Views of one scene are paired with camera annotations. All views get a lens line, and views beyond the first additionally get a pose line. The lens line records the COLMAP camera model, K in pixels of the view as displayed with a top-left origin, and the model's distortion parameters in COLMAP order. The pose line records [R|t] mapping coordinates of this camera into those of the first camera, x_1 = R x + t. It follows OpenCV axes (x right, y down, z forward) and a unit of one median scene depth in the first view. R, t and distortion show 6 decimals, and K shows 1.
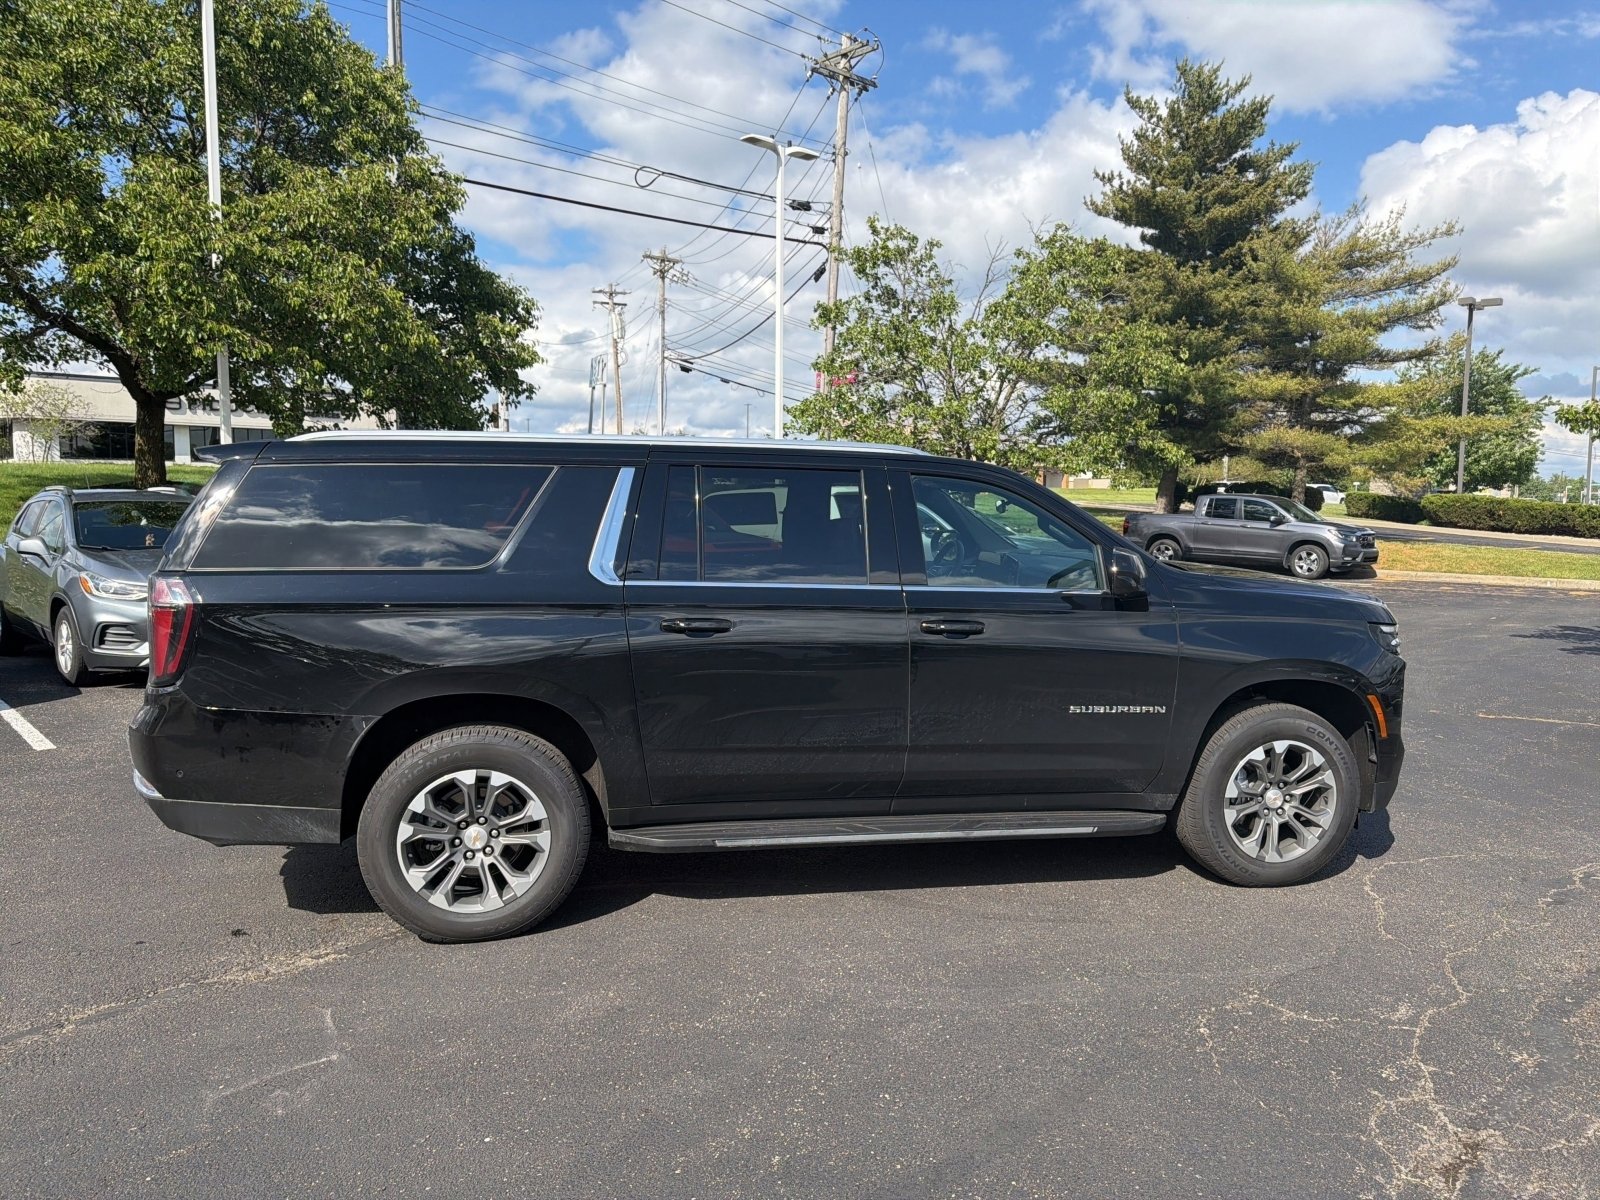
lens RADIAL K [[1141.3, 0, 816.3], [0, 1141.3, 601.5], [0, 0, 1]] dist [0.024409, -0.026891]
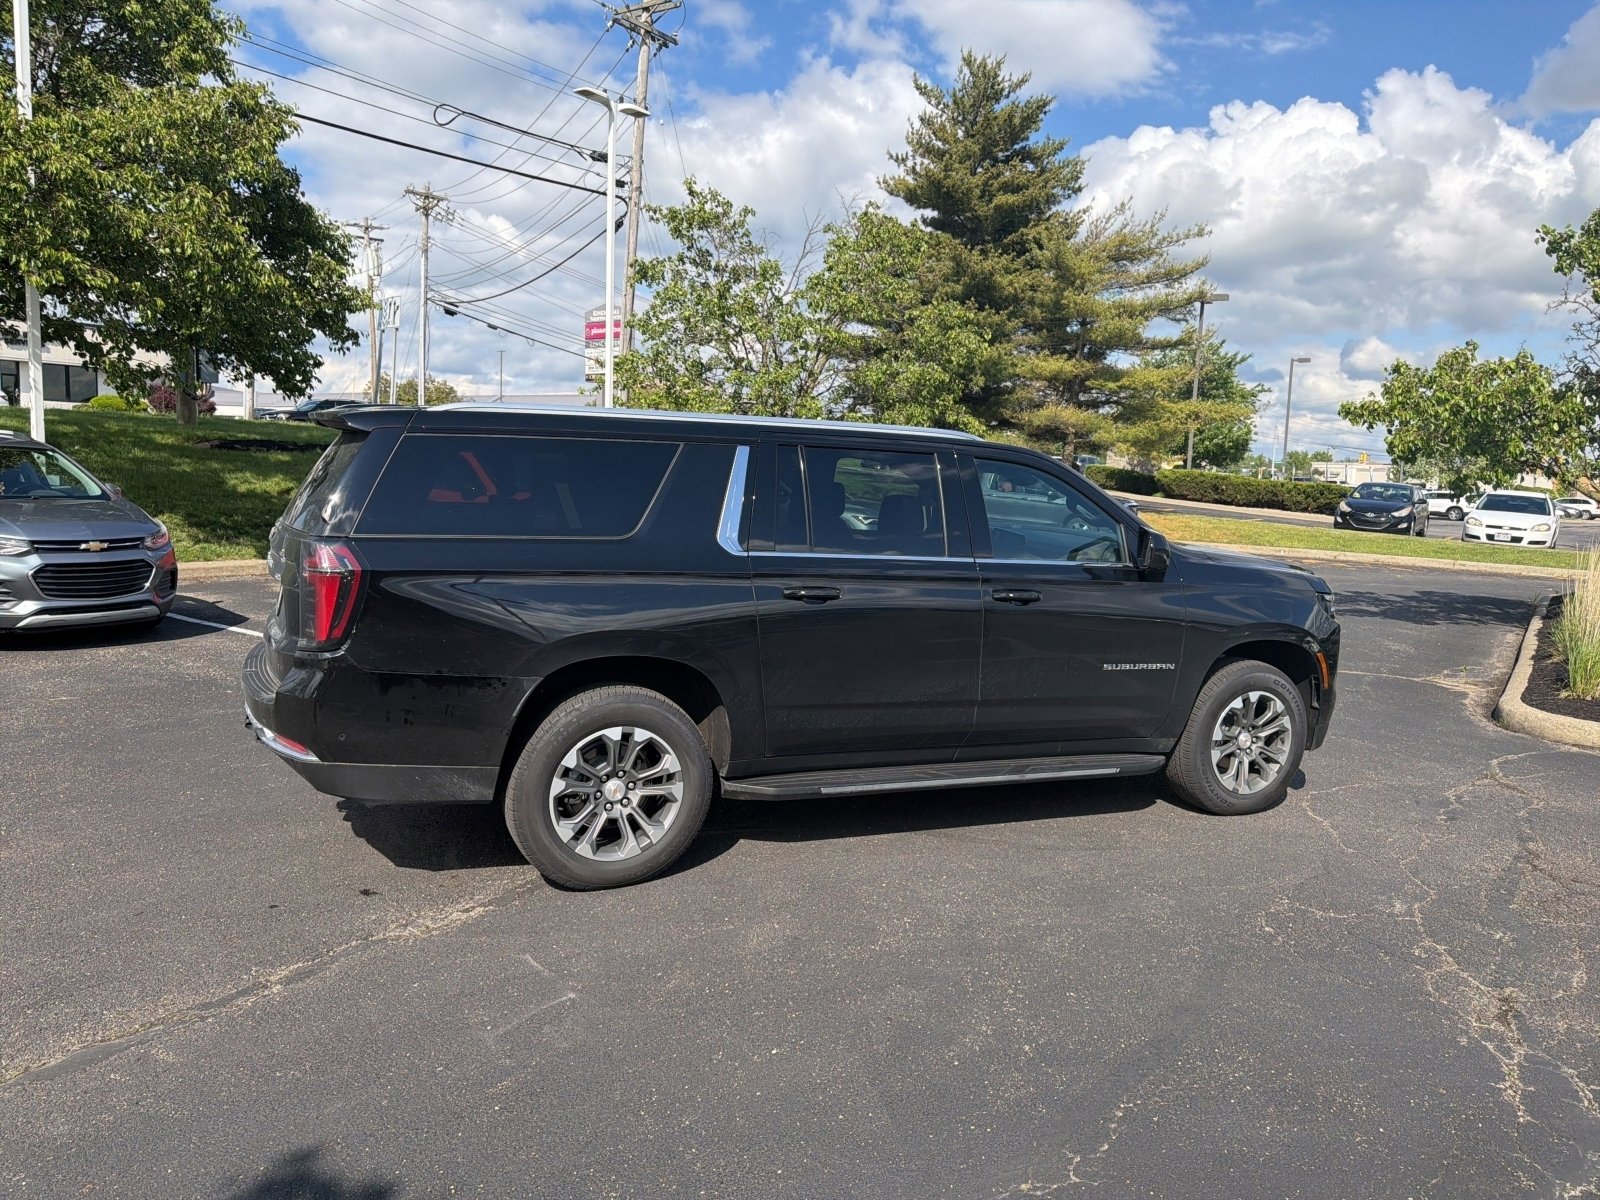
lens RADIAL K [[1141.3, 0, 799.6], [0, 1141.3, 583.1], [0, 0, 1]] dist [0.024409, -0.026891]
pose [[0.978026, 0.008629, 0.208307, -0.303121], [-0.013088, 0.999714, 0.020039, -0.009084], [-0.208074, -0.022325, 0.977858, -0.061551]]
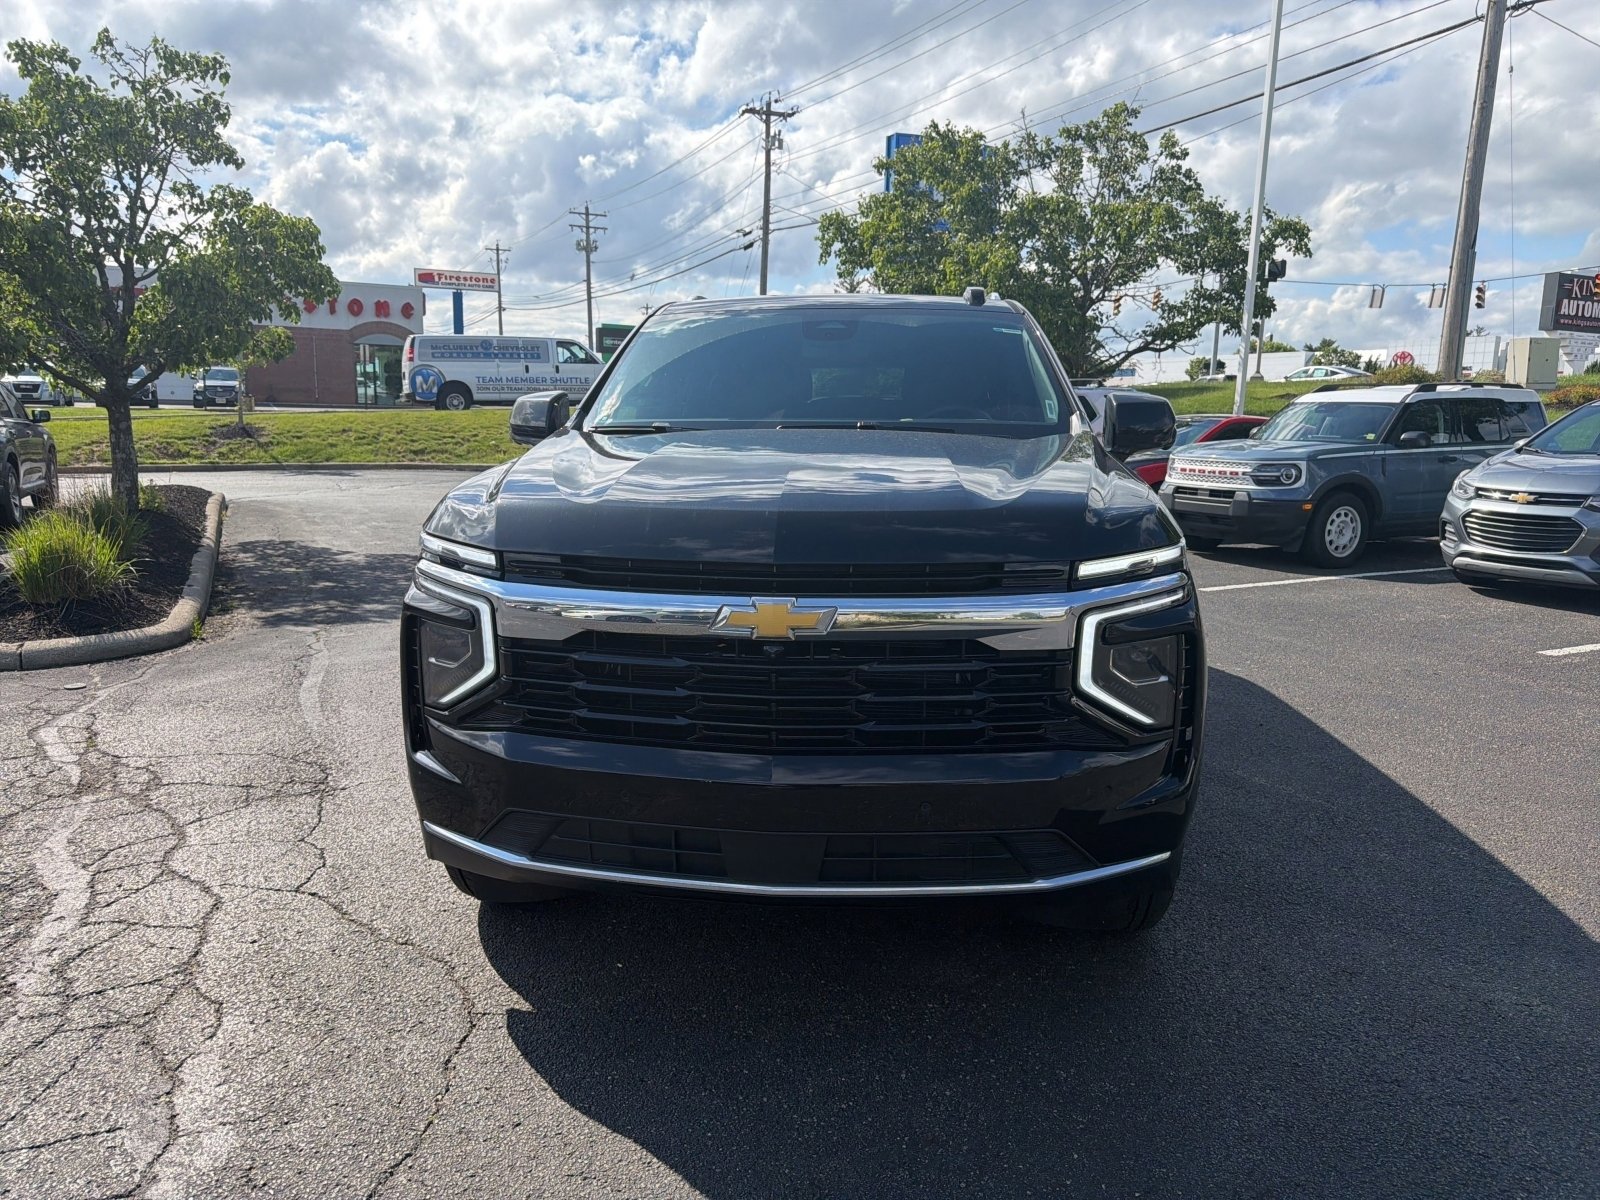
lens RADIAL K [[1141.3, 0, 790.8], [0, 1141.3, 602.4], [0, 0, 1]] dist [0.024409, -0.026891]
pose [[-0.317774, 0.143026, -0.937317, 0.987695], [-0.103595, 0.977402, 0.184264, -0.066088], [0.942490, 0.155656, -0.295777, 1.371507]]
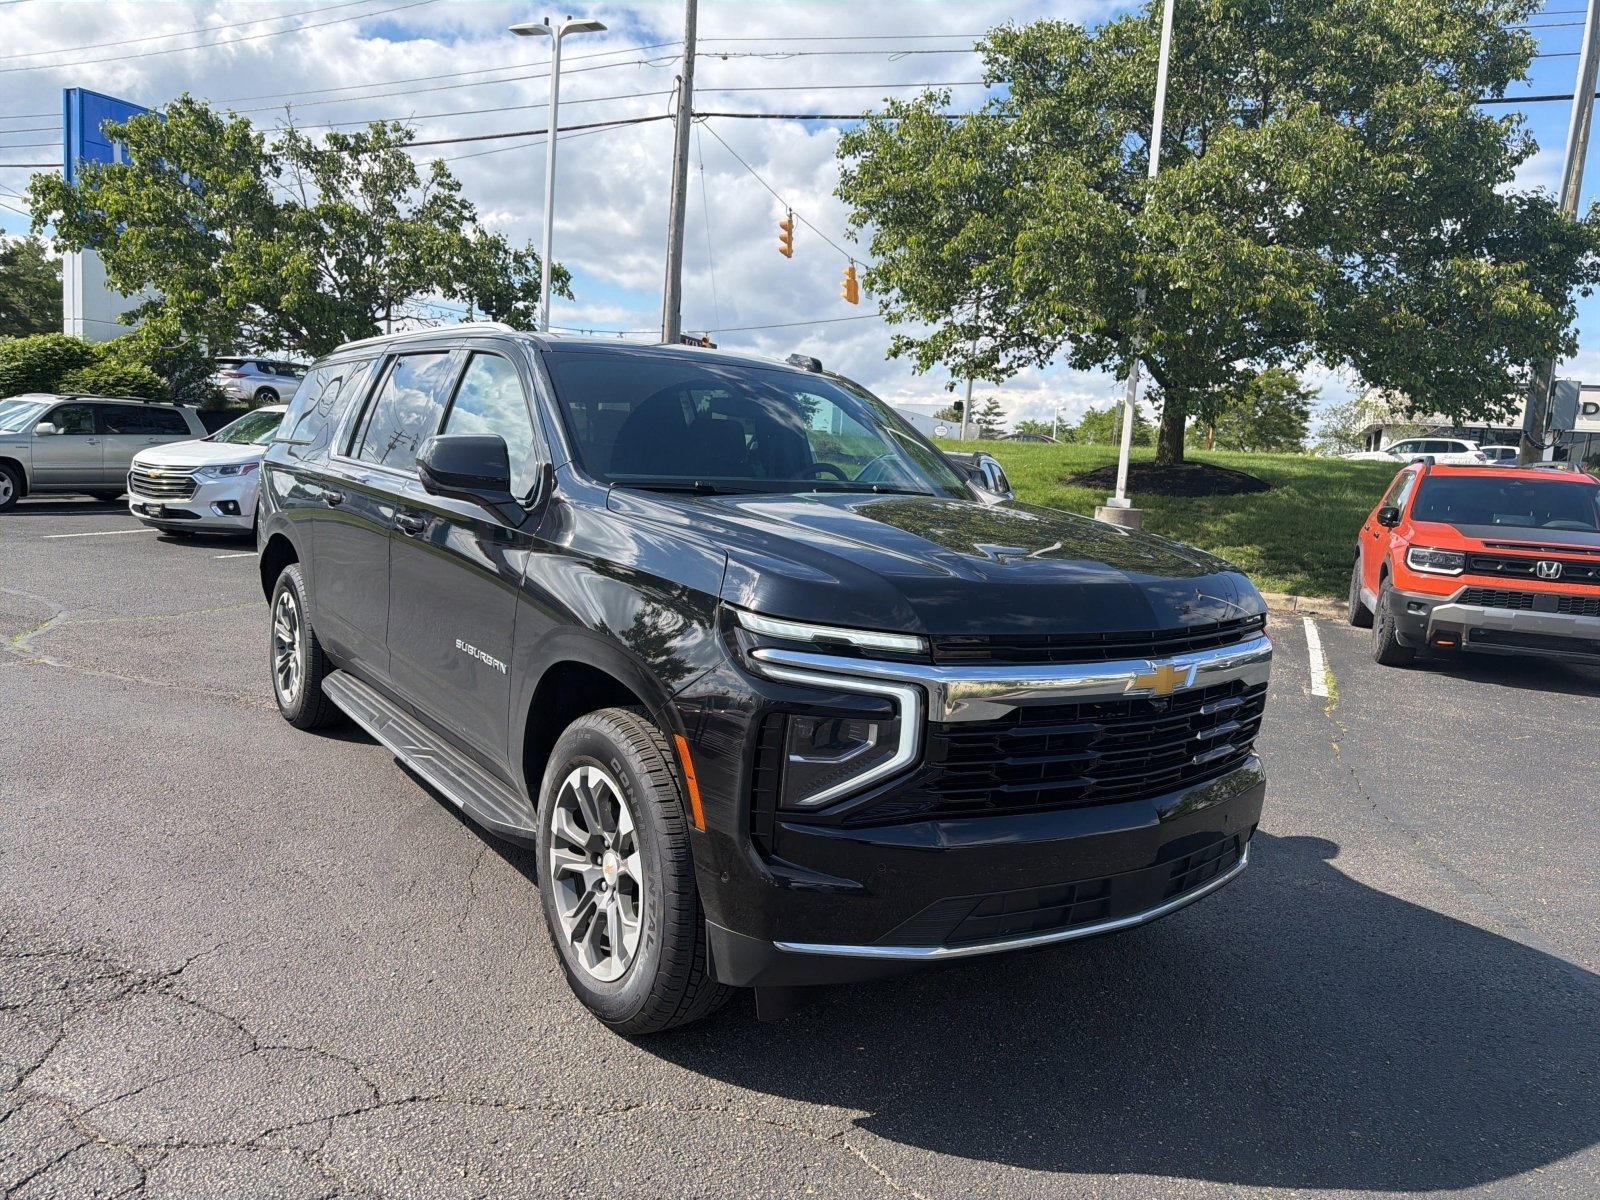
lens RADIAL K [[1141.3, 0, 794.5], [0, 1141.3, 604.2], [0, 0, 1]] dist [0.024409, -0.026891]
pose [[0.391665, 0.129827, -0.910902, 0.969915], [-0.139628, 0.986916, 0.080625, -0.025069], [0.909452, 0.095609, 0.404668, 0.844141]]
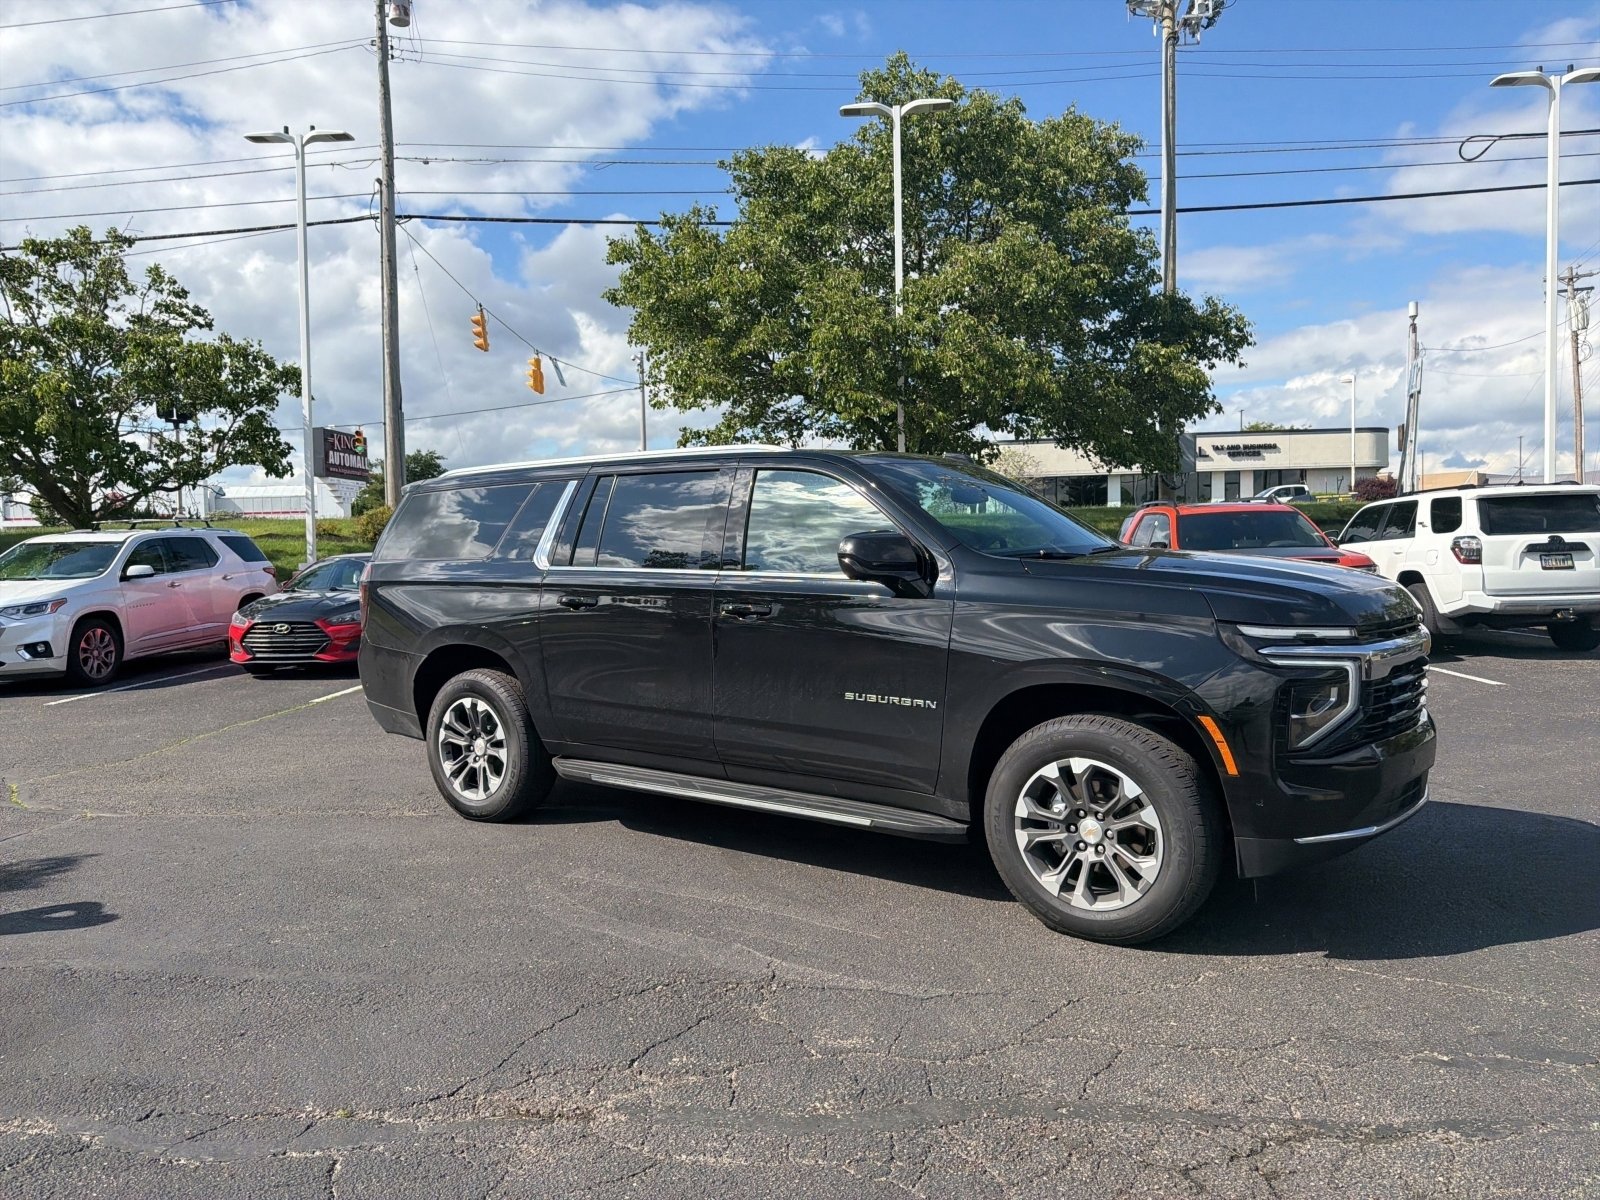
lens RADIAL K [[1141.3, 0, 791.9], [0, 1141.3, 602.3], [0, 0, 1]] dist [0.024409, -0.026891]
pose [[0.664988, 0.012707, -0.746746, 0.876413], [-0.037192, 0.999178, -0.016117, 0.029589], [0.745927, 0.038490, 0.664914, 0.290655]]
